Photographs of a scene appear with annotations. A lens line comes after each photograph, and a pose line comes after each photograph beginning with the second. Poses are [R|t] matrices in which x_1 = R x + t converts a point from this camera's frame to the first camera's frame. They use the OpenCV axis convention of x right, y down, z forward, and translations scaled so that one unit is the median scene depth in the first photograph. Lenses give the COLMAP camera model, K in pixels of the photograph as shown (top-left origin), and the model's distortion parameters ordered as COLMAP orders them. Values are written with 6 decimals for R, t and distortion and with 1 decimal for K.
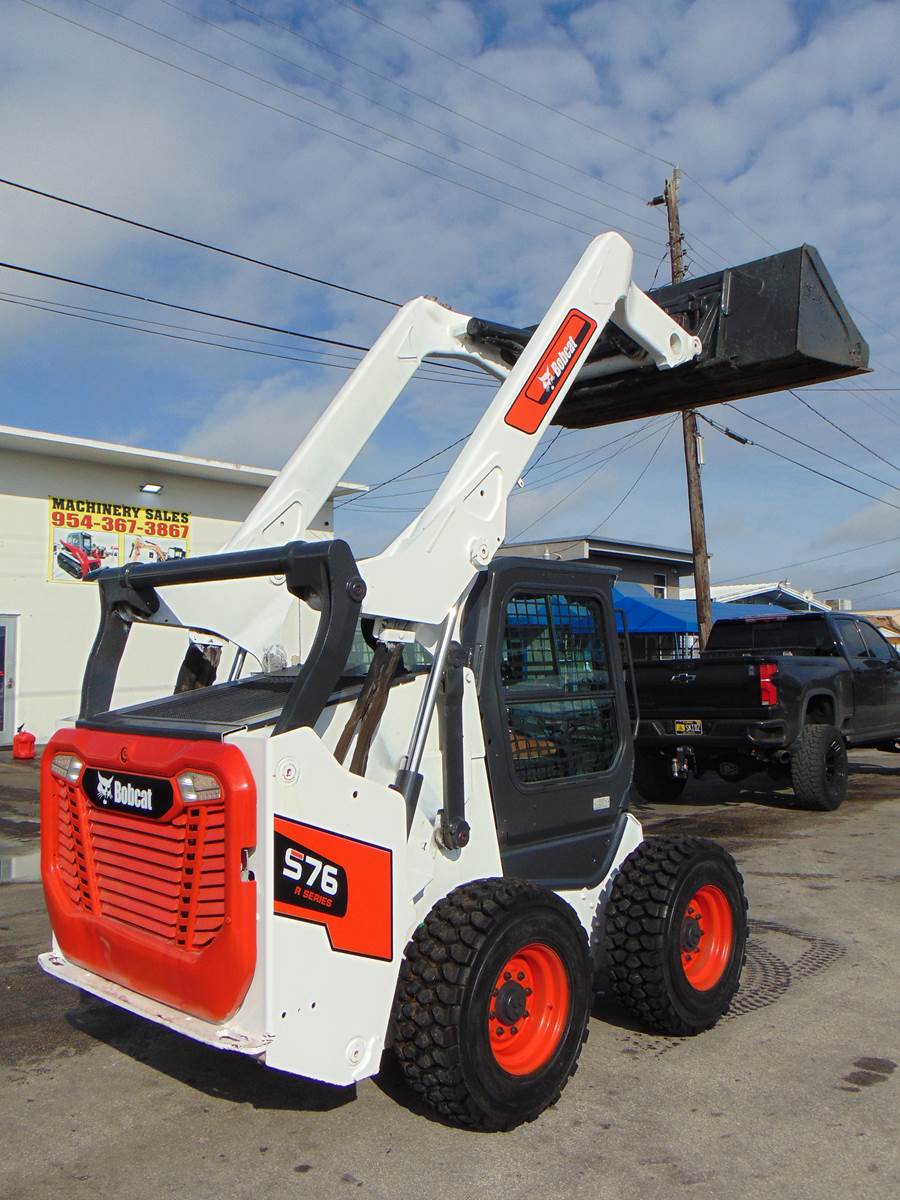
lens RADIAL K [[1024.3, 0, 447.5], [0, 1024.3, 604.8], [0, 0, 1]] dist [-0.046764, 0.114144]
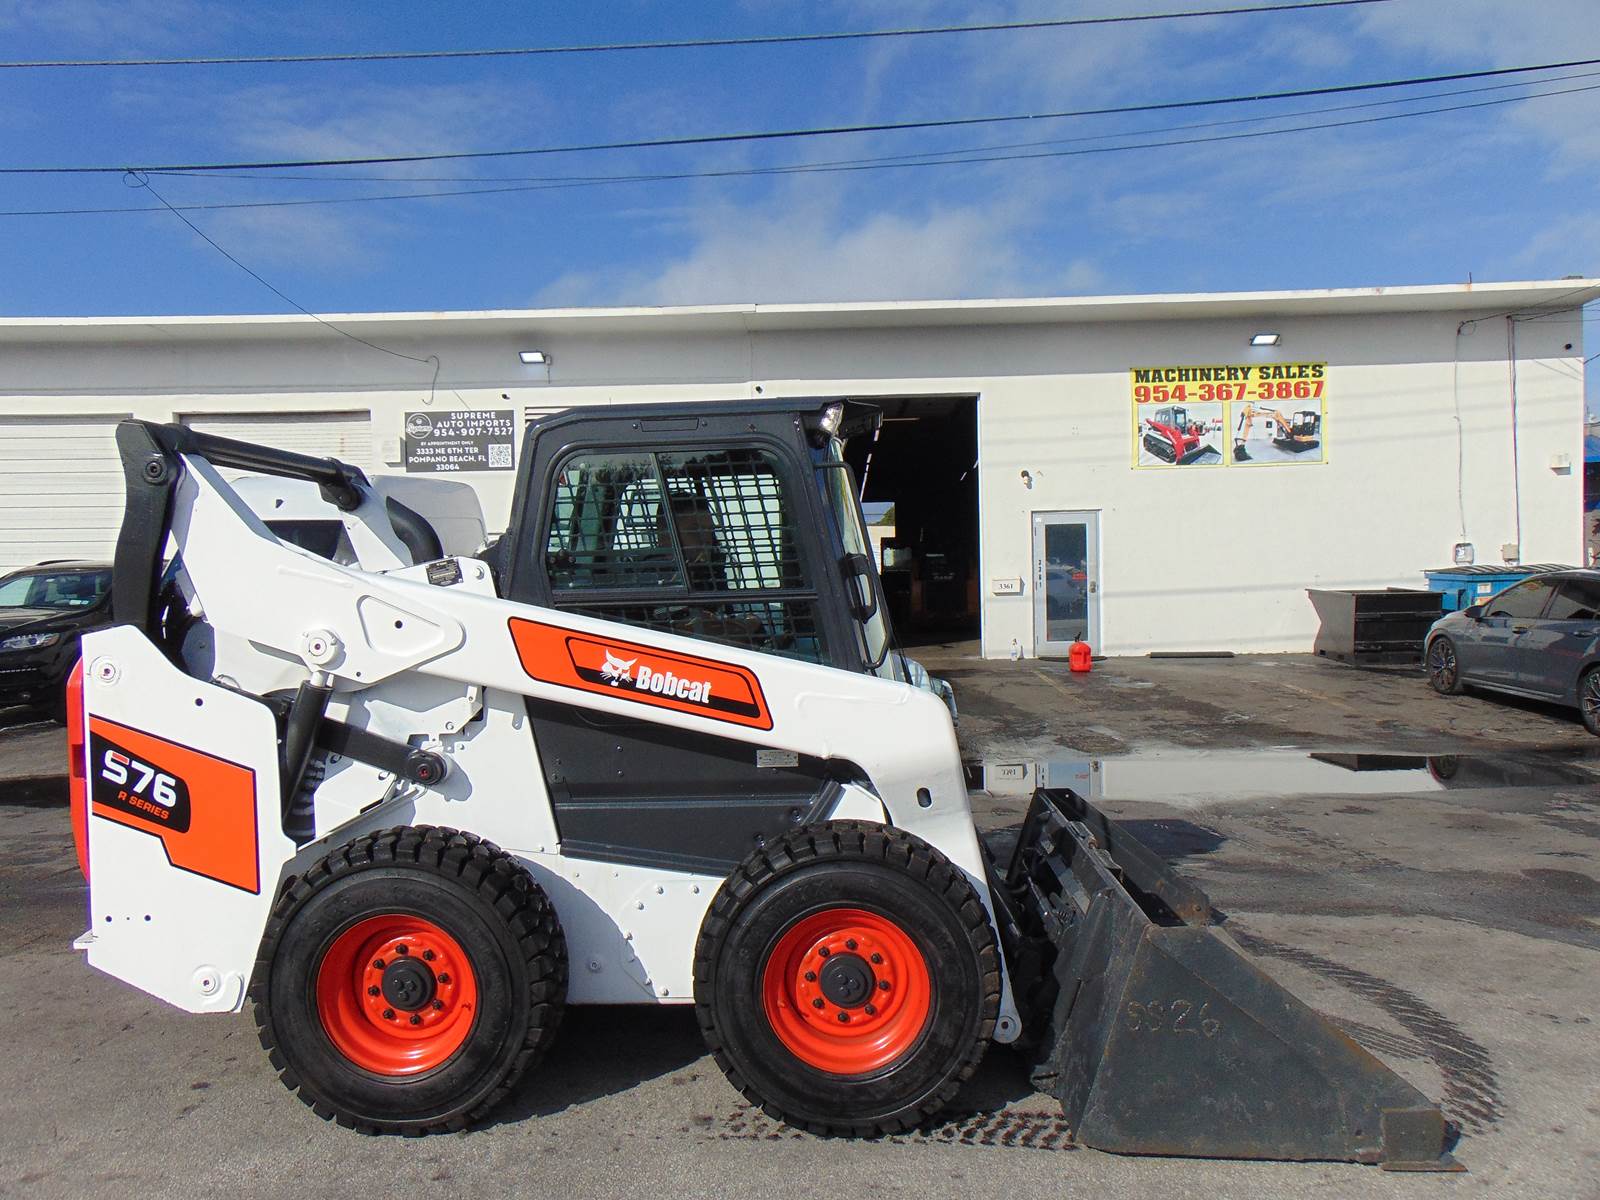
lens RADIAL K [[1201.0, 0, 813.7], [0, 1201.0, 597.5], [0, 0, 1]] dist [-0.023081, 0.063678]
pose [[0.651657, 0.003793, -0.758505, 0.635561], [0.059427, 0.996658, 0.056040, 0.039277], [0.756183, -0.081595, 0.649254, 0.433601]]
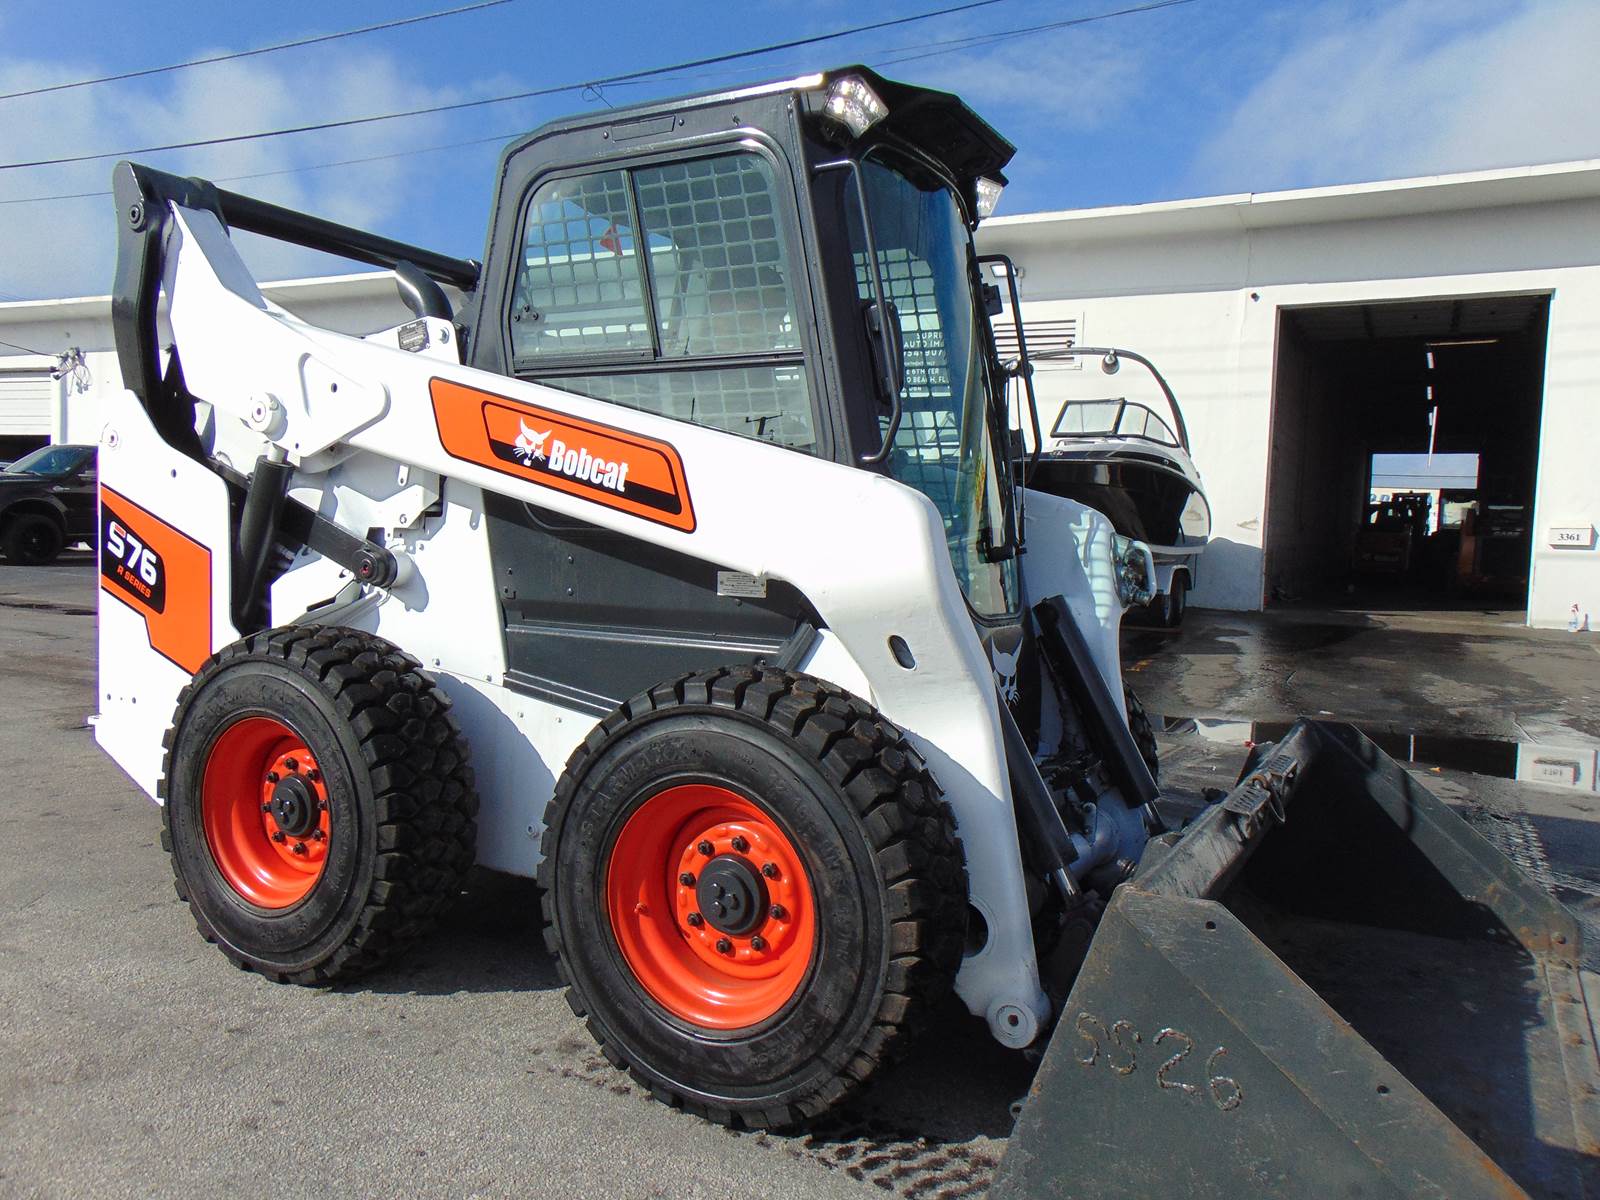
lens RADIAL K [[1201.0, 0, 810.8], [0, 1201.0, 600.2], [0, 0, 1]] dist [-0.023081, 0.063678]
pose [[0.246502, 0.066781, -0.966839, 0.587610], [0.019756, 0.997070, 0.073906, 0.134658], [0.968941, -0.037319, 0.244460, 0.748764]]
